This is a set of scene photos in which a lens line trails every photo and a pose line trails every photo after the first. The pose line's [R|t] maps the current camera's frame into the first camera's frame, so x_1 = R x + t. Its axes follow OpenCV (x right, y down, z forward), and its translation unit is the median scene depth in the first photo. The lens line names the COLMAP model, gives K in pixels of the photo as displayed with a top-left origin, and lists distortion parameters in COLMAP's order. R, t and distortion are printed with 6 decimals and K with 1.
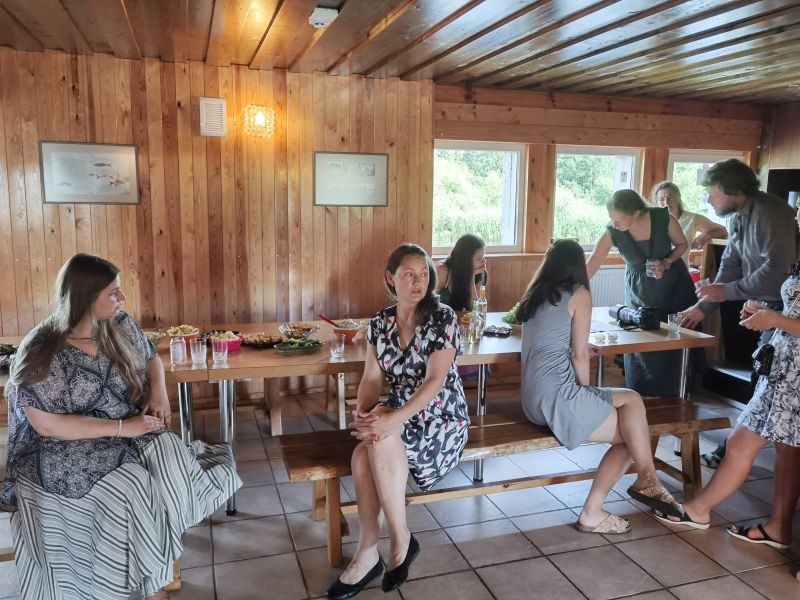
lens RADIAL K [[639.5, 0, 400.0], [0, 639.5, 300.0], [0, 0, 1]] dist [-0.016207, -0.000380]
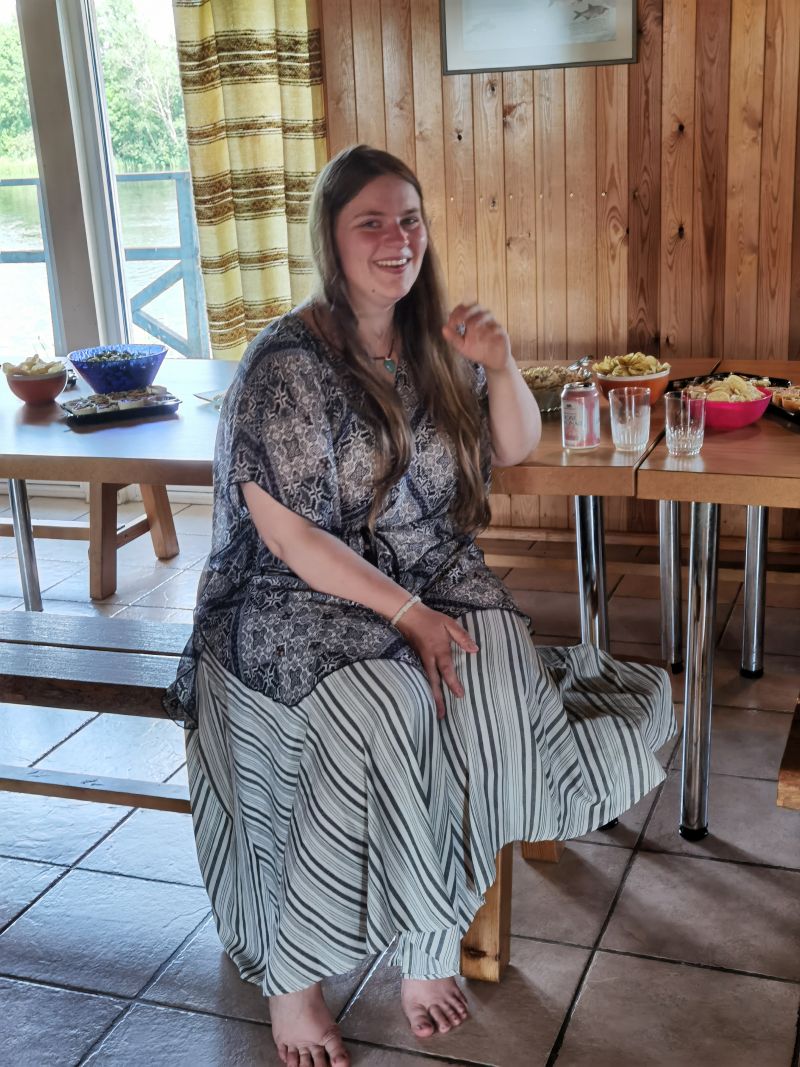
lens RADIAL K [[1292.8, 0, 400.0], [0, 1292.8, 533.5], [0, 0, 1]] dist [0.012854, -0.013594]
pose [[0.740649, 0.149524, -0.655043, 0.107073], [-0.041454, 0.983235, 0.177567, 0.013548], [0.670612, -0.104360, 0.734430, 0.312248]]
